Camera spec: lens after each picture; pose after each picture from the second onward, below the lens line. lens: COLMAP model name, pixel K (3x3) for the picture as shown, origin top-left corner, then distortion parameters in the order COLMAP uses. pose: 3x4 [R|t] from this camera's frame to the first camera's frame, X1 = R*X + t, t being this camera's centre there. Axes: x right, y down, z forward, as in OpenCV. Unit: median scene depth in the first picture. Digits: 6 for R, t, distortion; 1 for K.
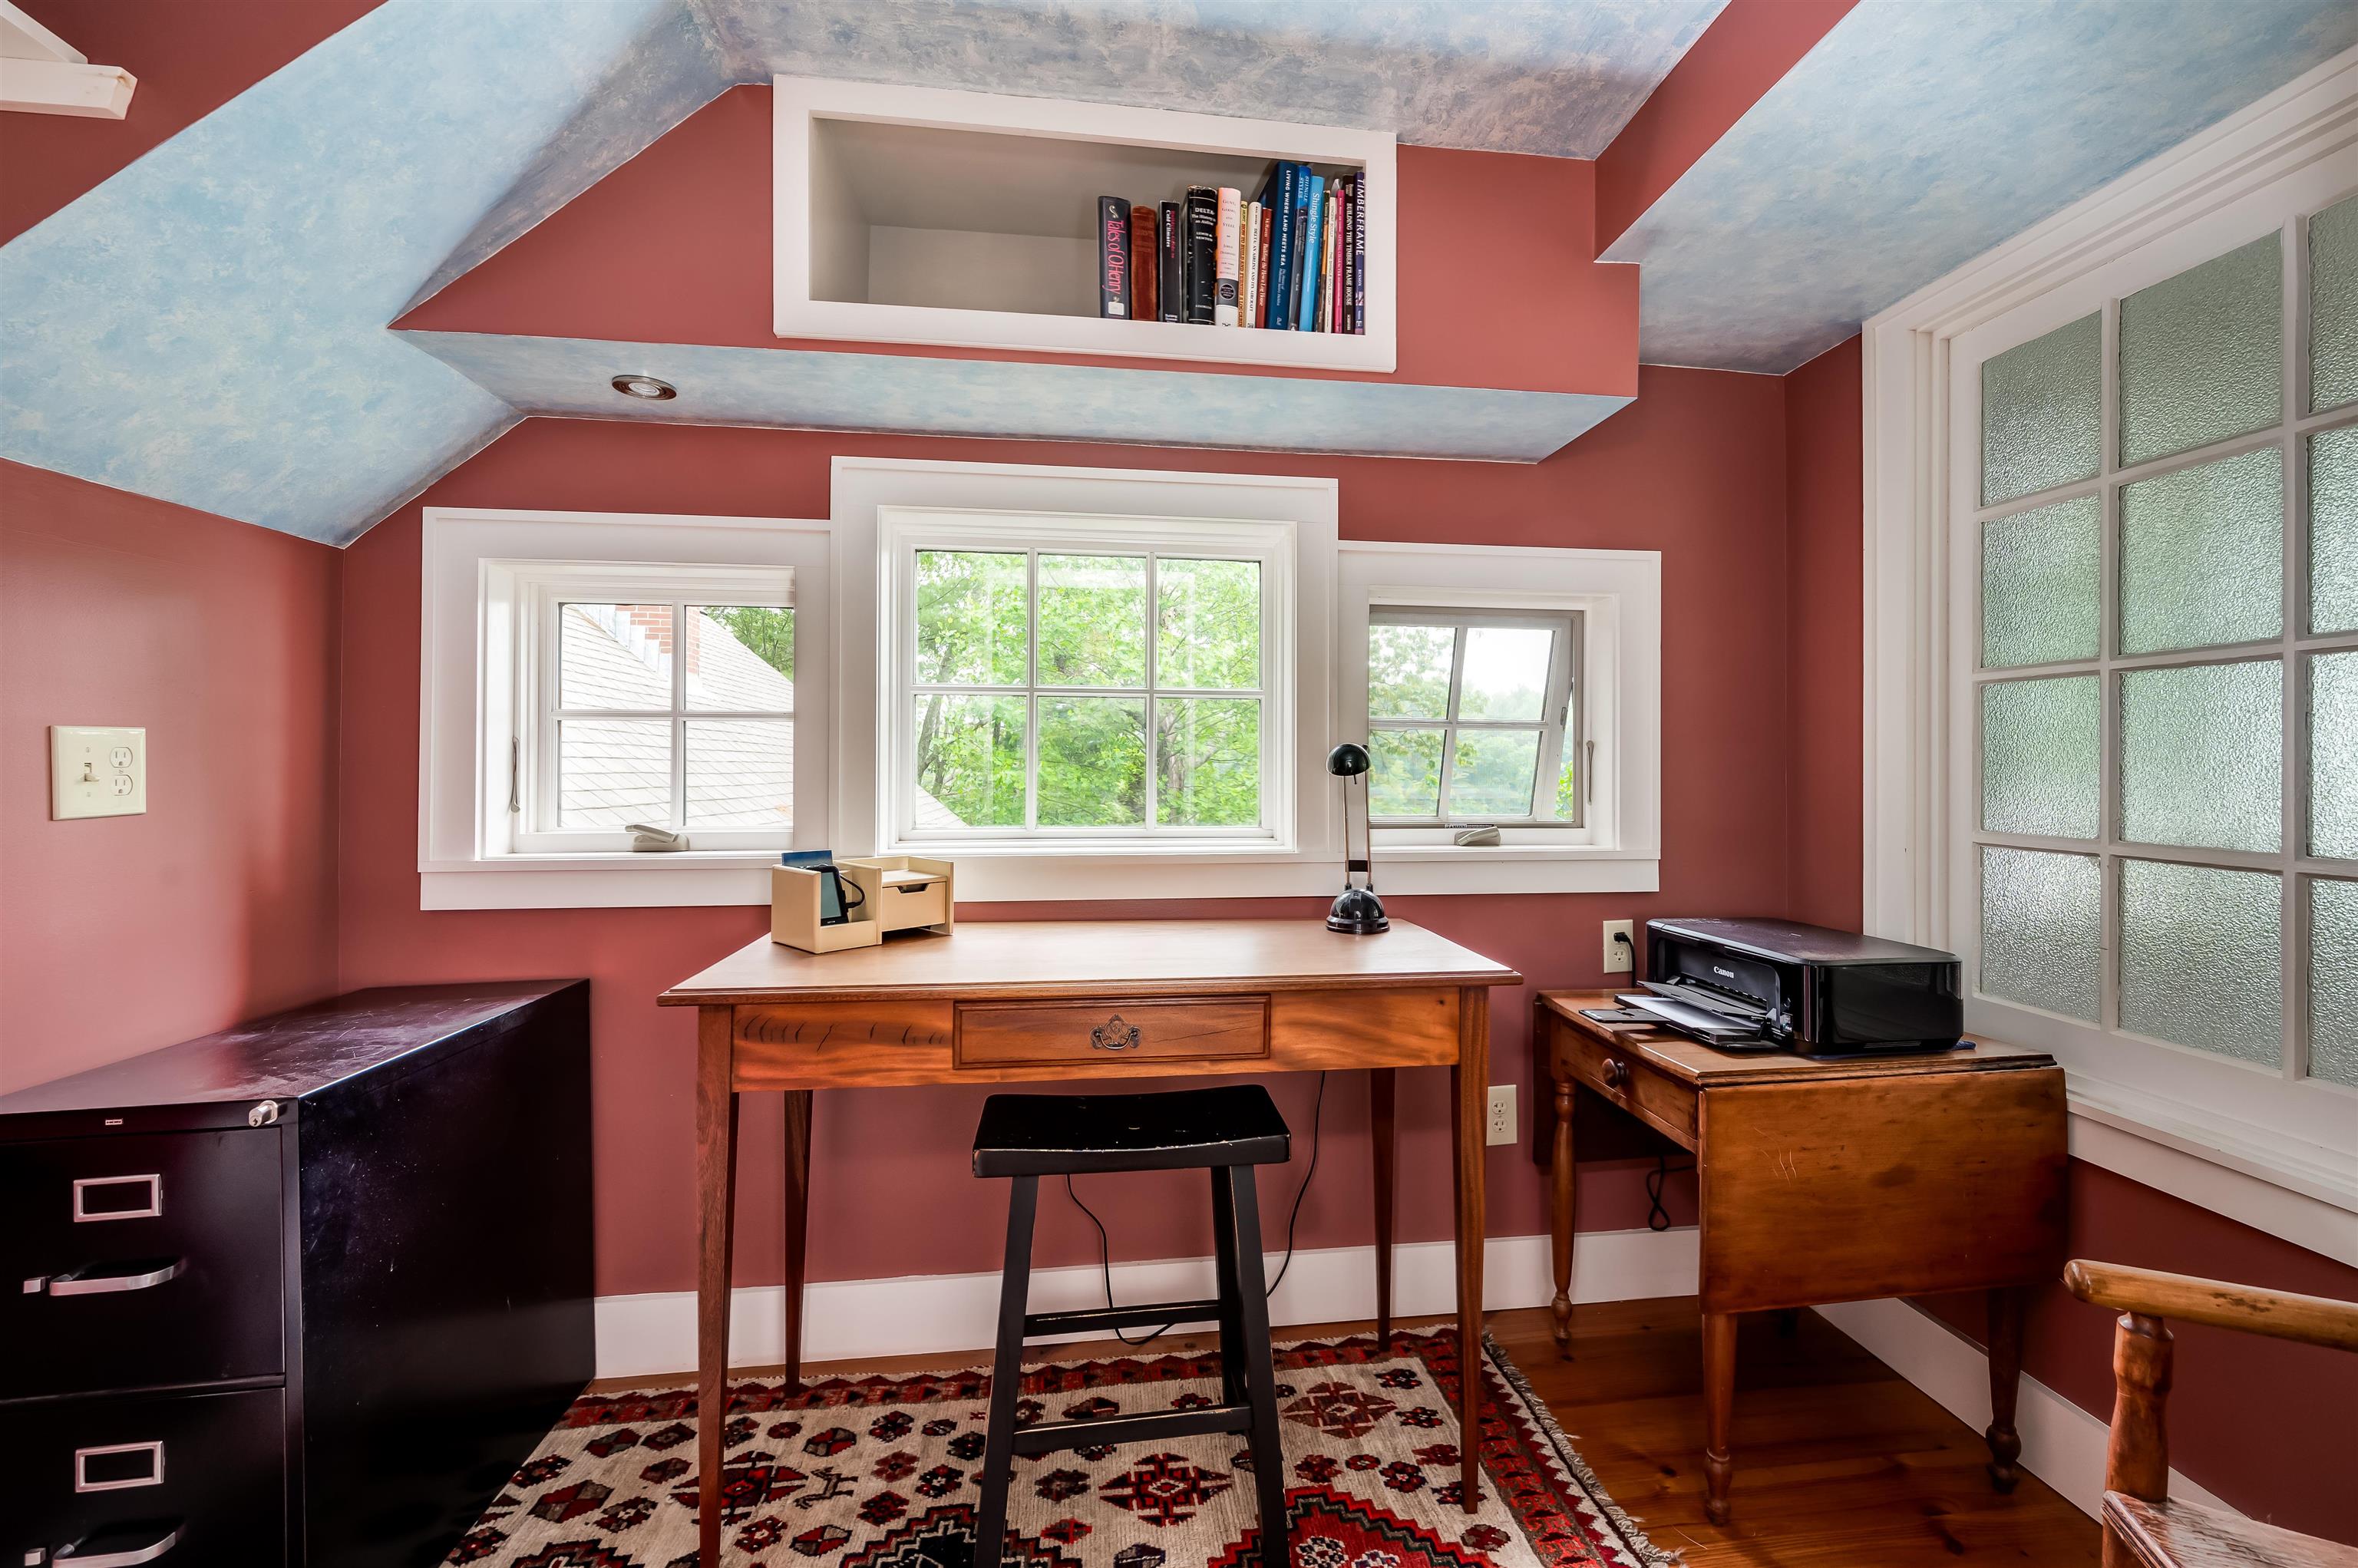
lens RADIAL K [[969.3, 0, 1185.7], [0, 969.3, 769.3], [0, 0, 1]] dist [0.003194, 0.000680]
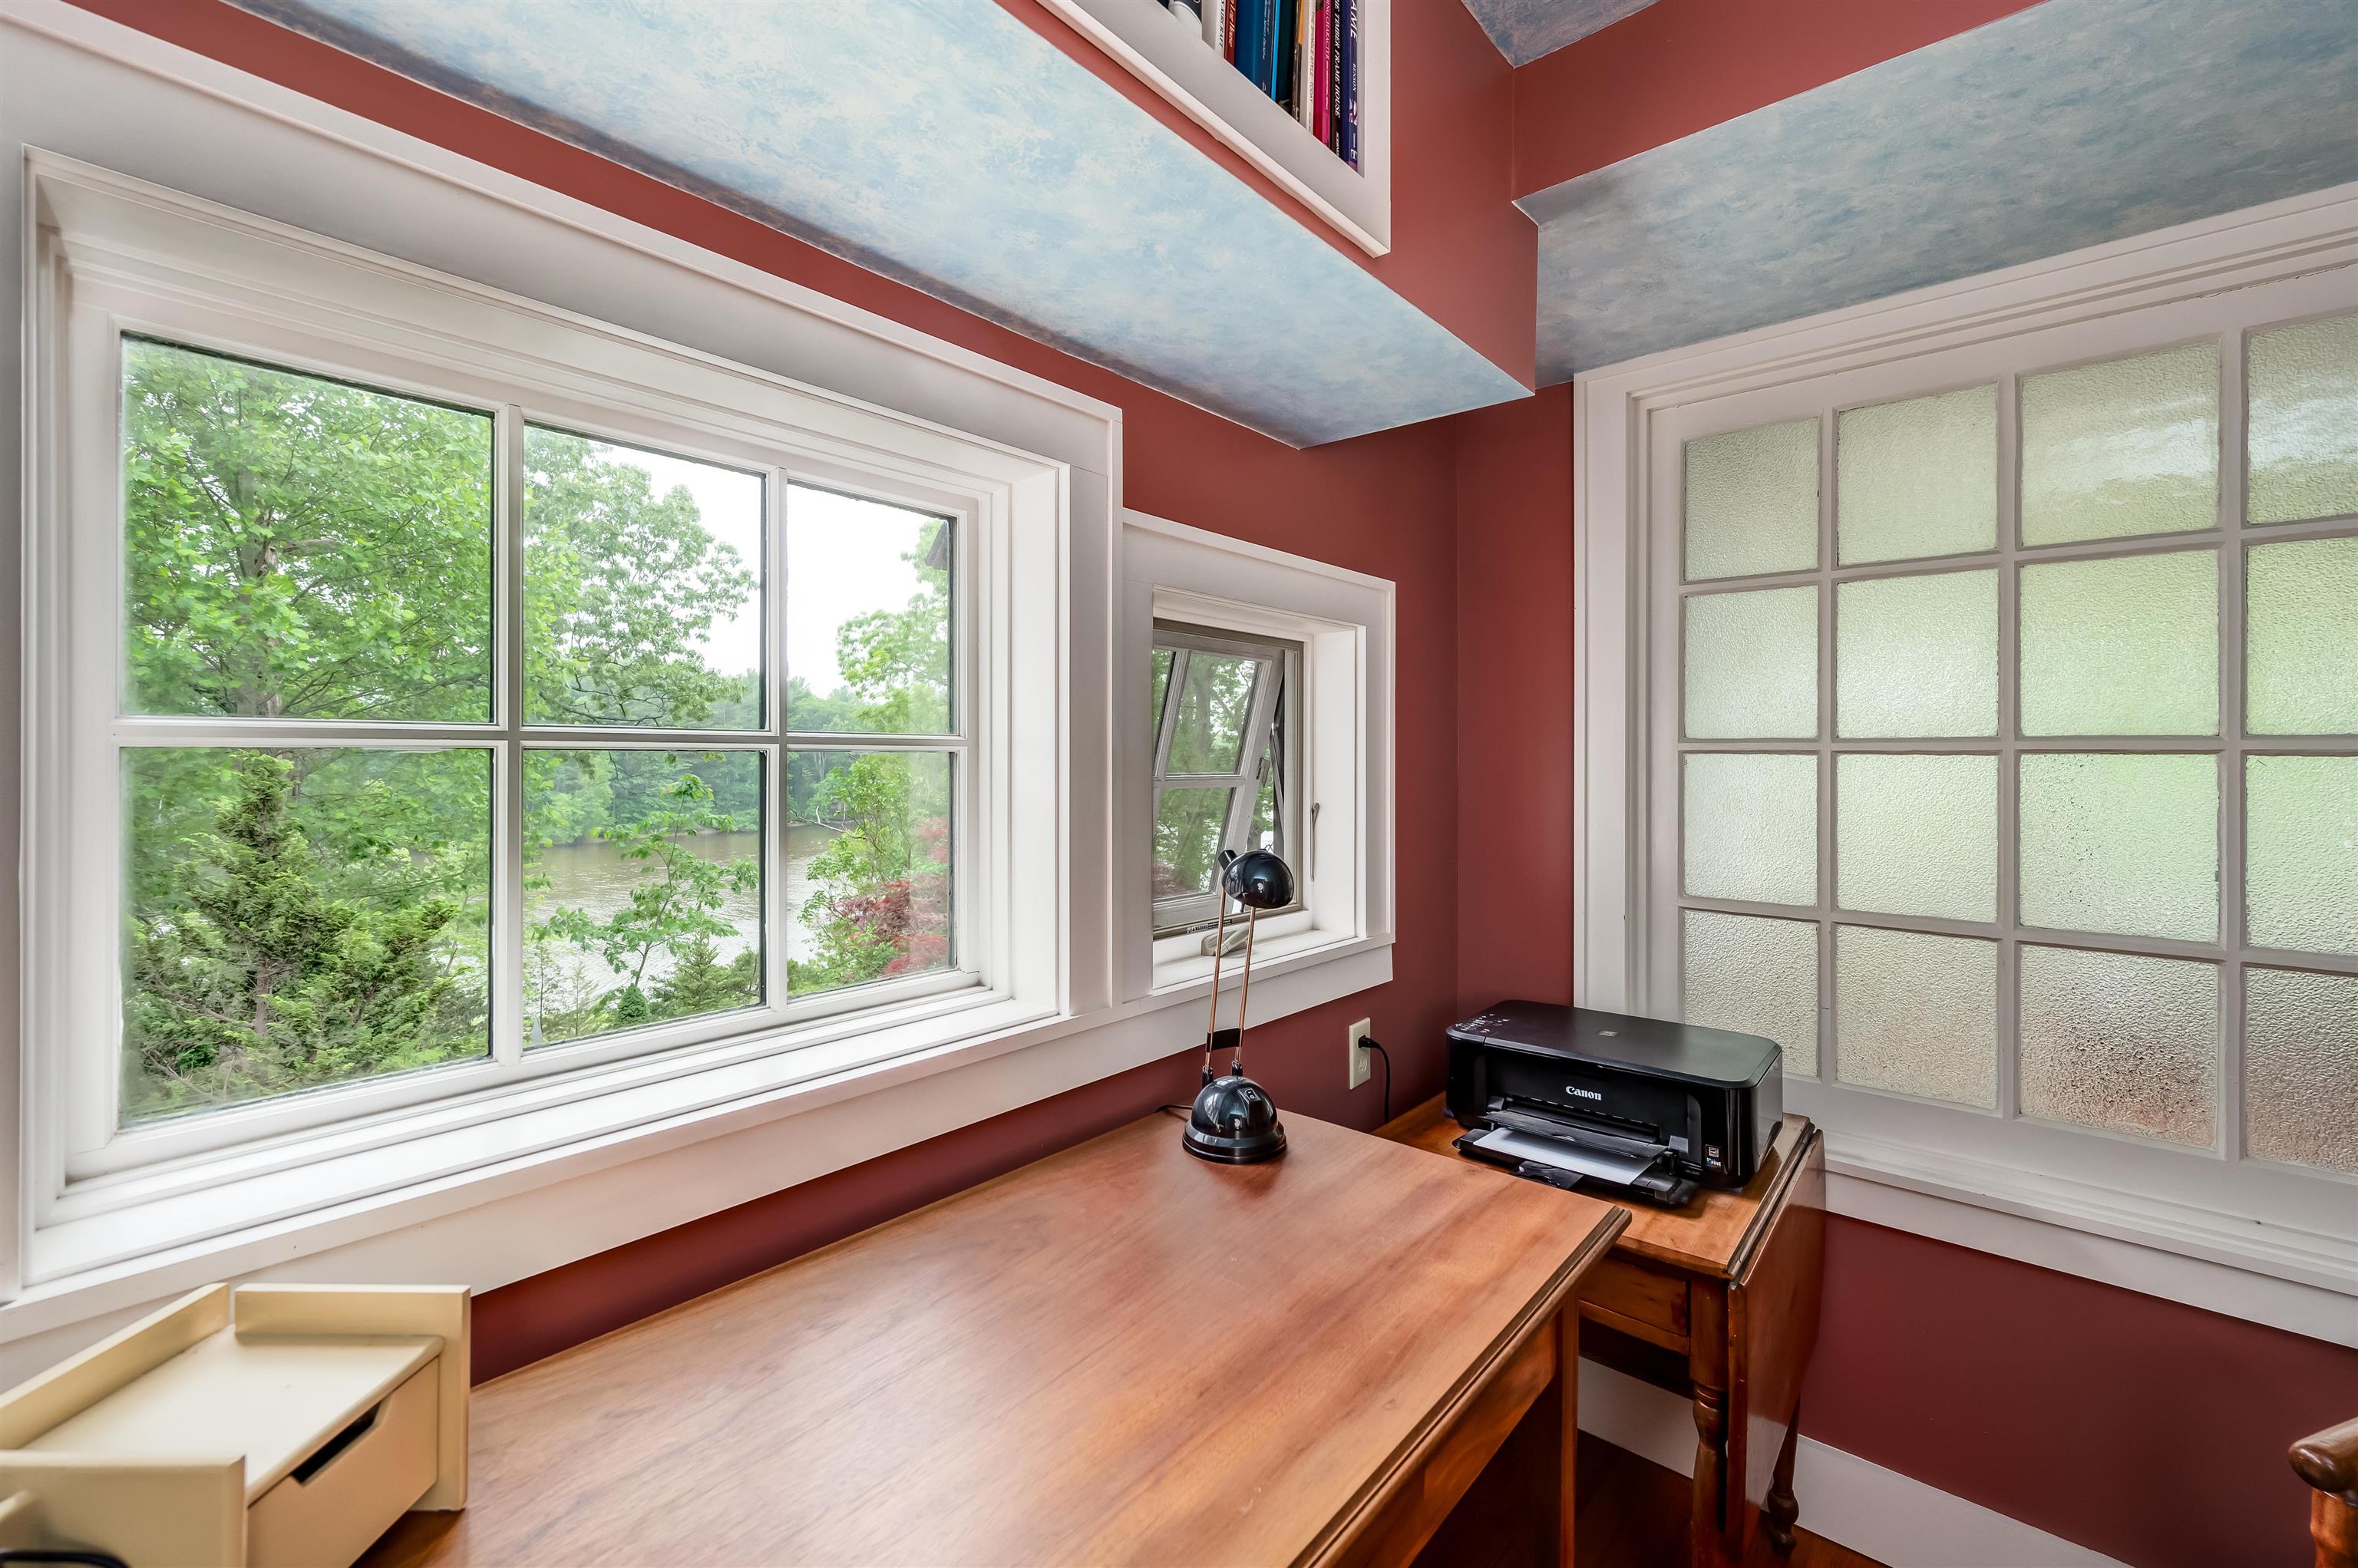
lens RADIAL K [[969.3, 0, 1178.5], [0, 969.3, 765.6], [0, 0, 1]] dist [0.003194, 0.000680]
pose [[0.752381, -0.005896, 0.658701, -0.256702], [0.010702, 0.999937, -0.003273, -0.074394], [-0.658641, 0.009512, 0.752397, 0.562278]]
